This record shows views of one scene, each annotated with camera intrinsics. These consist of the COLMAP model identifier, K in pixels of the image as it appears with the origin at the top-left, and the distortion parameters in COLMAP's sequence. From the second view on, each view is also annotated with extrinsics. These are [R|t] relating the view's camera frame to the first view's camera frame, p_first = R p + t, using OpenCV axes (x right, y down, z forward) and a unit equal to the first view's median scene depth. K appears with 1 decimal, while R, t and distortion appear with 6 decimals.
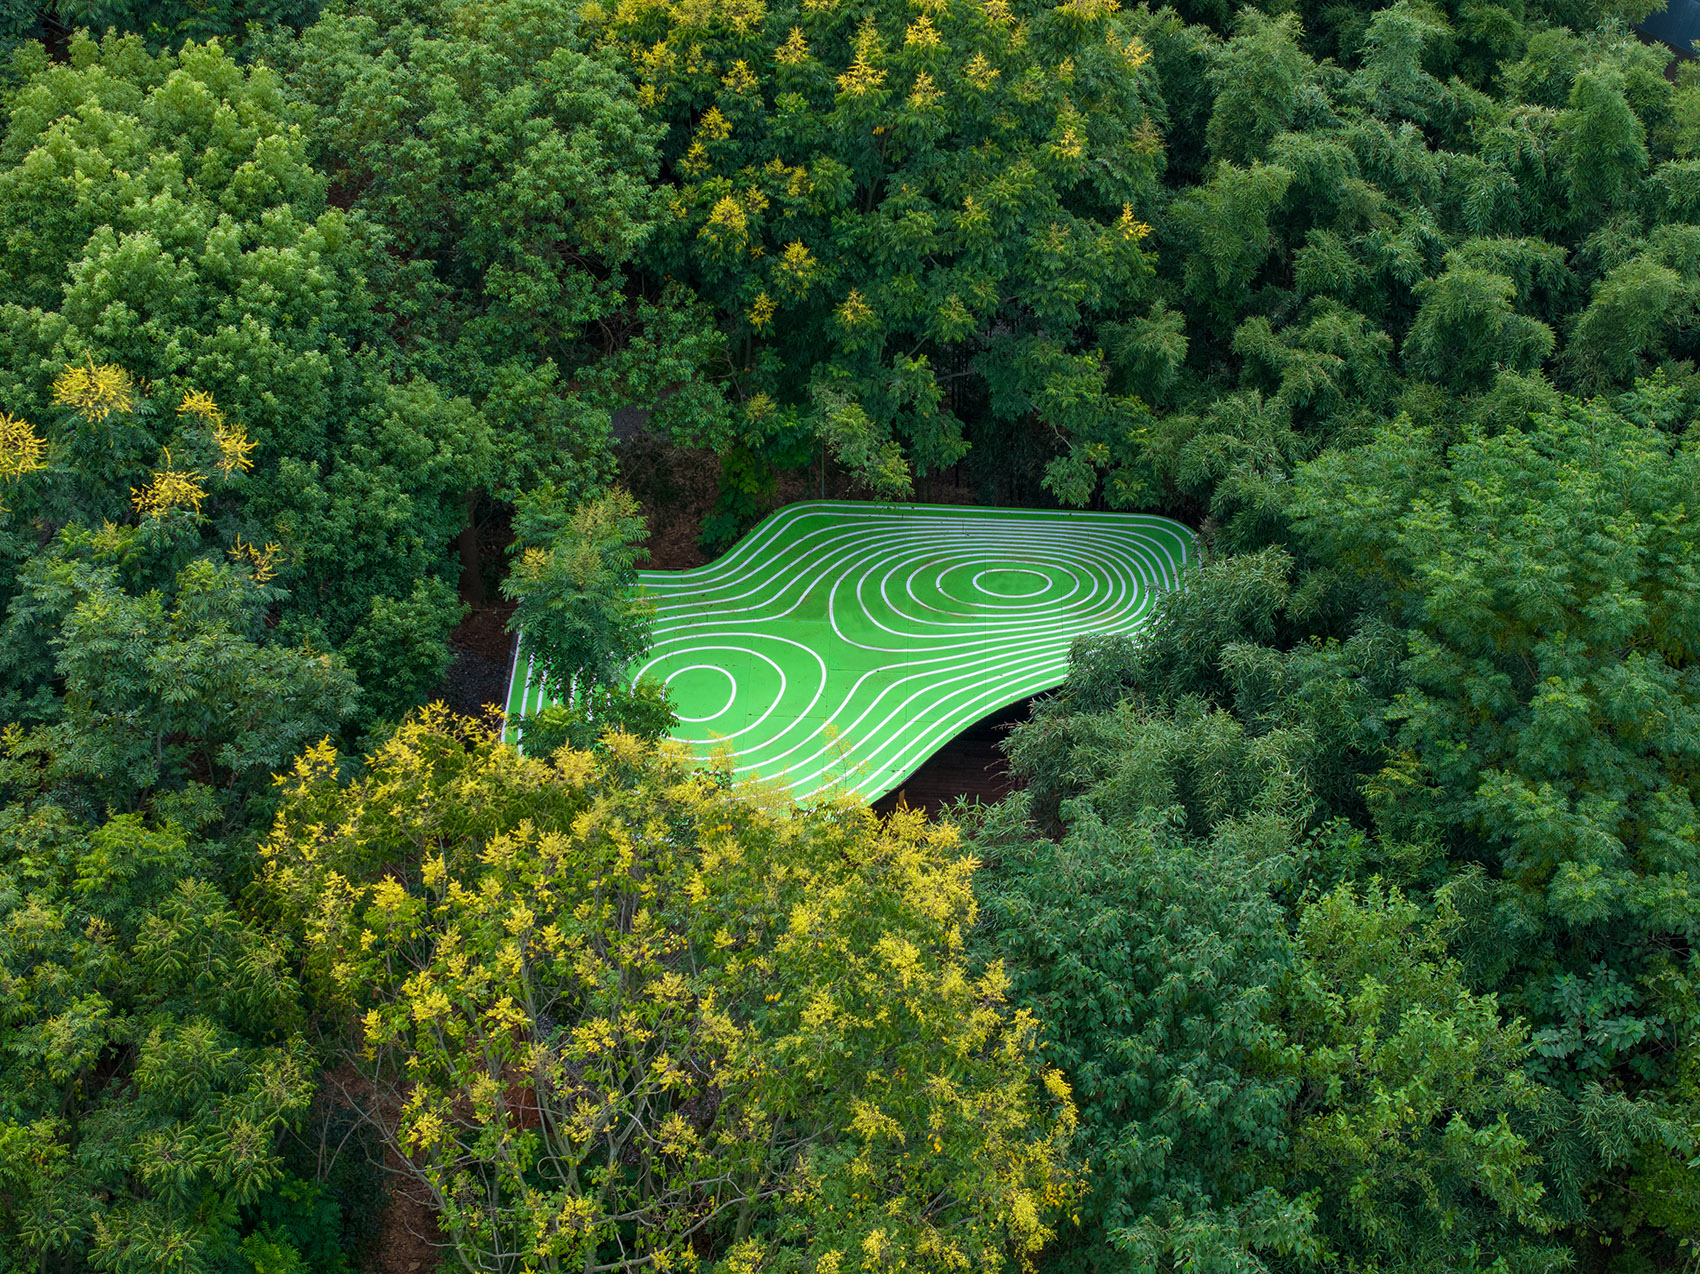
lens RADIAL K [[2932.5, 0, 850.0], [0, 2932.5, 637.0], [0, 0, 1]] dist [-0.080135, 0.118120]
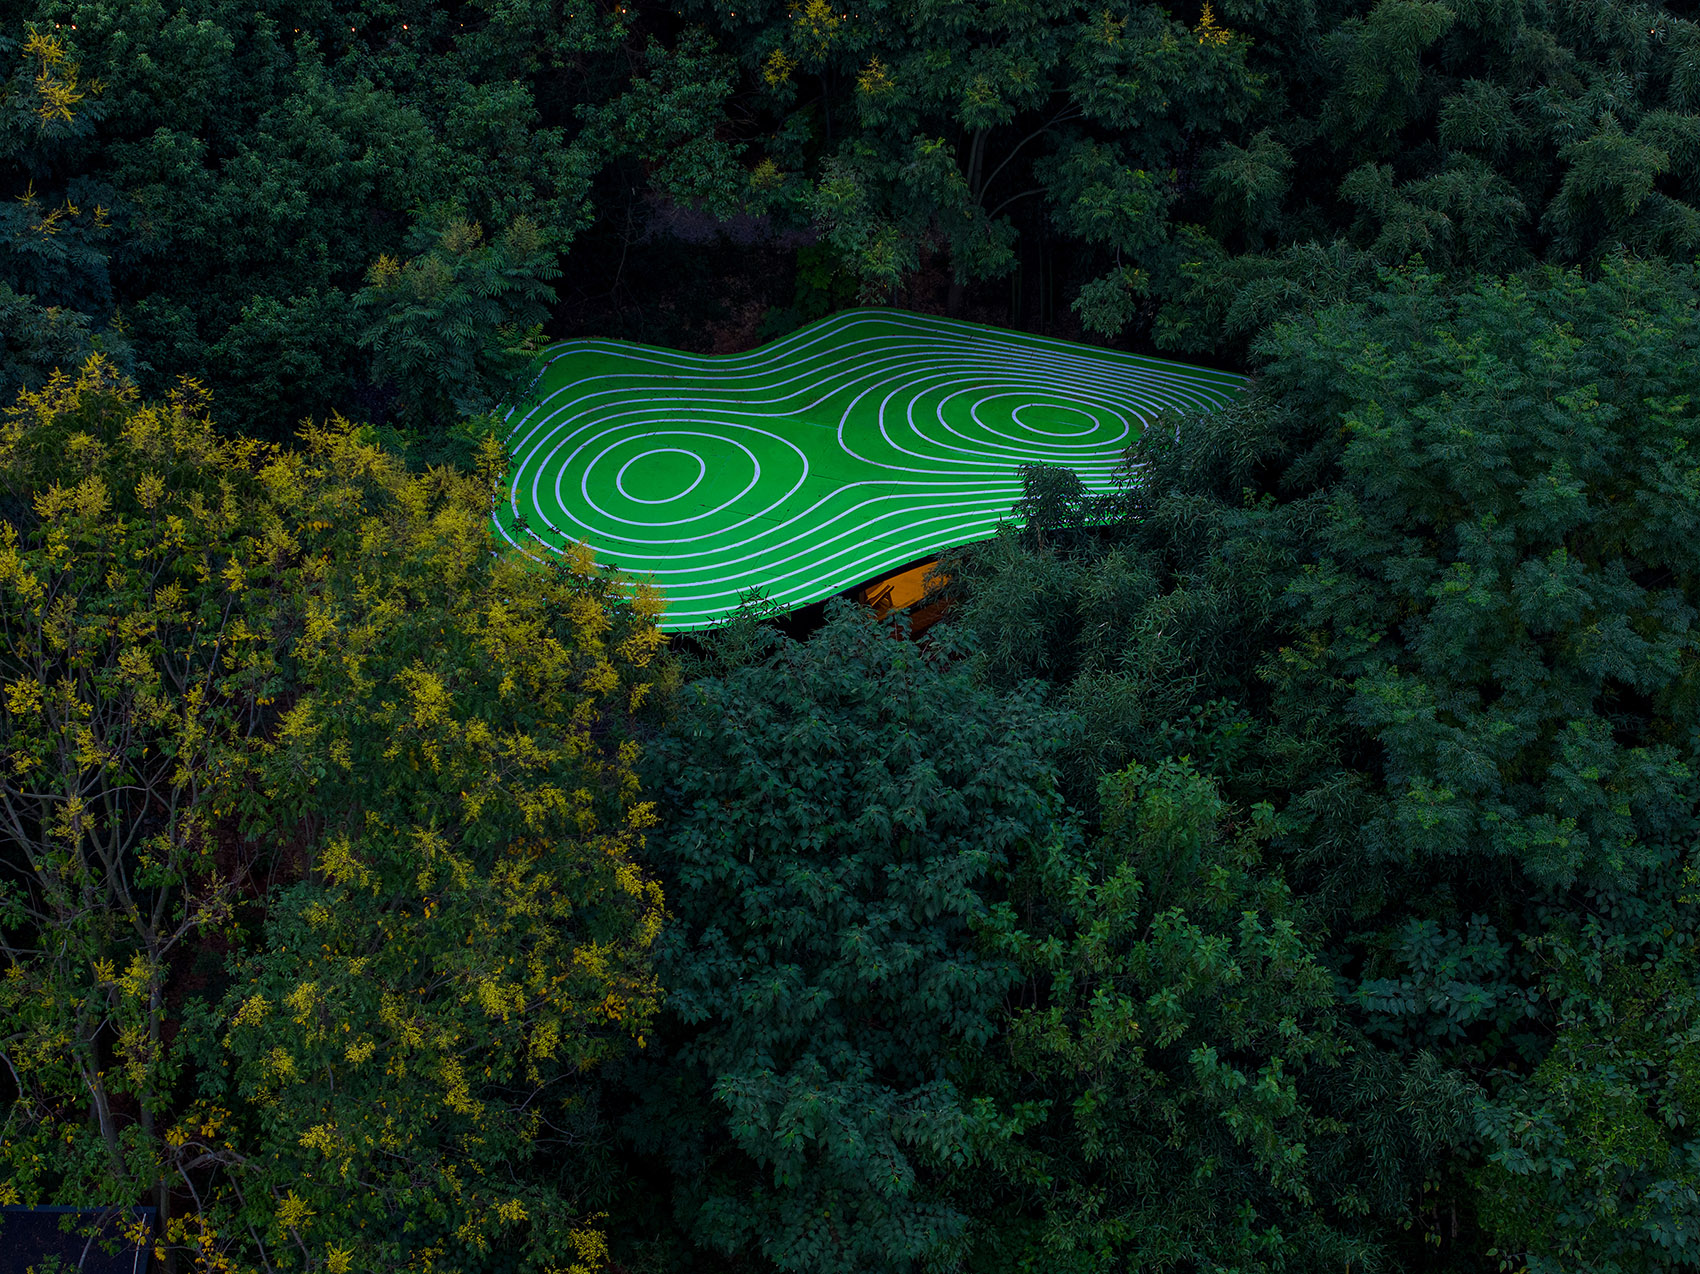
lens RADIAL K [[2932.5, 0, 850.0], [0, 2932.5, 637.0], [0, 0, 1]] dist [-0.080135, 0.118120]
pose [[0.961436, 0.162982, -0.221536, 0.221909], [-0.159514, 0.986624, 0.033581, 0.029260], [0.224046, 0.003052, 0.974574, 0.117793]]
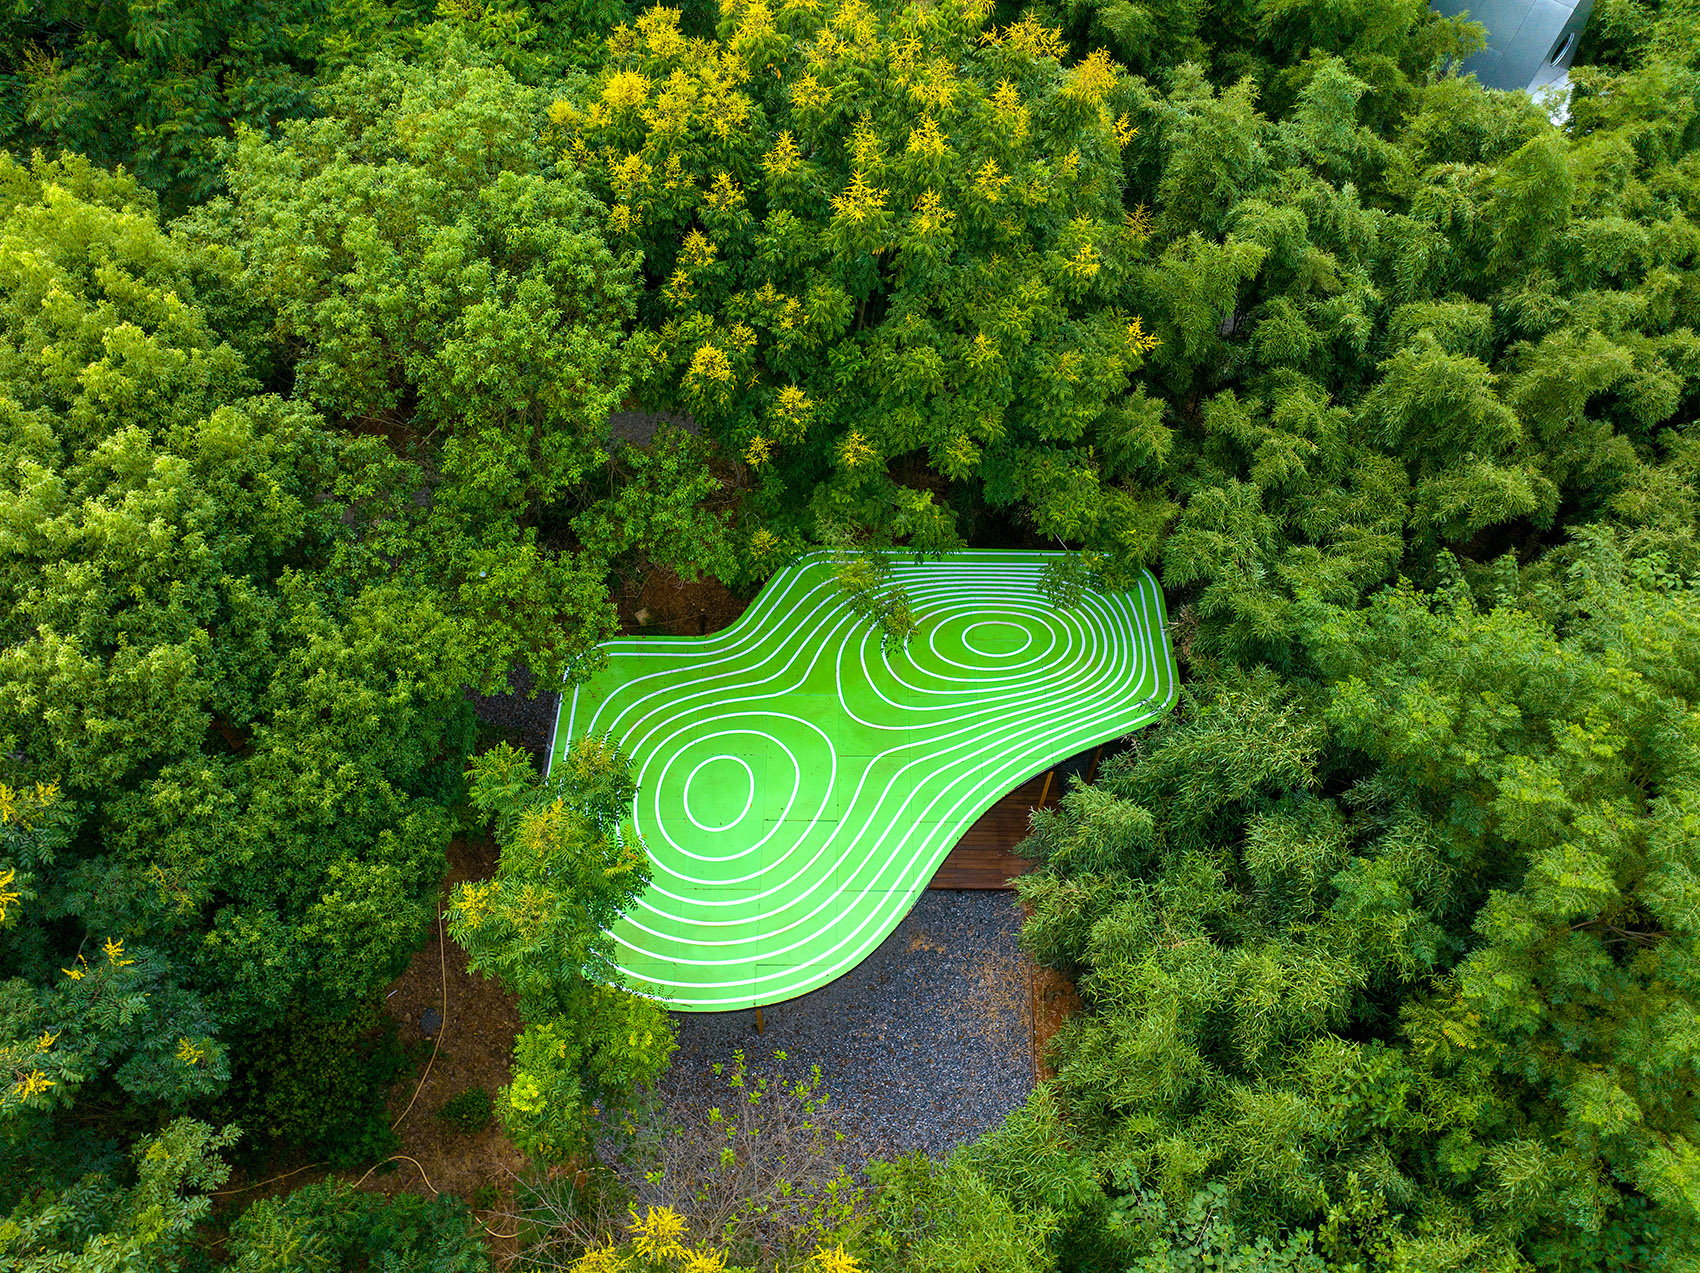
lens RADIAL K [[1169.0, 0, 850.0], [0, 1169.0, 636.5], [0, 0, 1]] dist [-0.036825, 0.000415]
pose [[0.999813, -0.019113, -0.002957, -0.000242], [0.019177, 0.959835, 0.279908, -0.159282], [-0.002511, -0.279912, 0.960022, 0.617047]]
